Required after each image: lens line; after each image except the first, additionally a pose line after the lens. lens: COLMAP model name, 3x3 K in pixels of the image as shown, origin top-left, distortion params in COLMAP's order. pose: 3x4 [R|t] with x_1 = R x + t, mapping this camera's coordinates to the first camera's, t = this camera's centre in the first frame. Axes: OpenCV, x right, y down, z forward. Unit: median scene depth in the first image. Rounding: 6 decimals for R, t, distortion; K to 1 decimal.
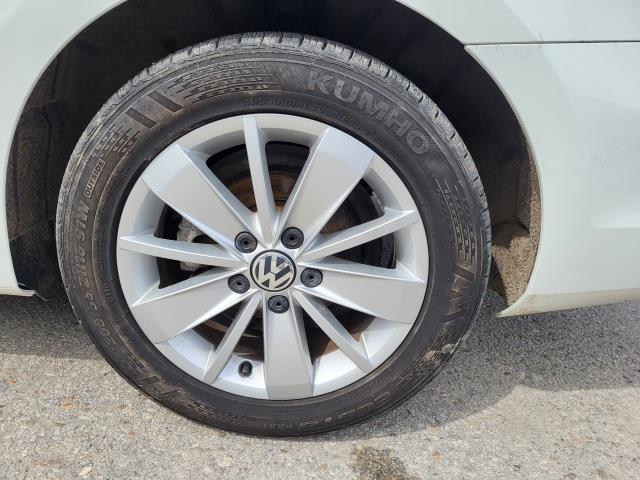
lens RADIAL K [[478.6, 0, 315.2], [0, 478.6, 239.9], [0, 0, 1]] dist [0.045656, -0.017774]
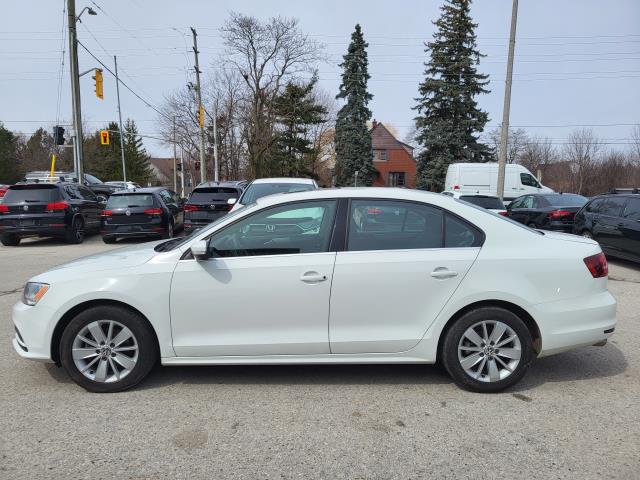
lens RADIAL K [[478.6, 0, 321.6], [0, 478.6, 238.7], [0, 0, 1]] dist [0.045656, -0.017774]
pose [[0.995789, -0.086426, 0.030590, -1.853320], [0.091639, 0.928367, -0.360191, 0.622091], [0.002731, 0.361477, 0.932377, -4.040612]]
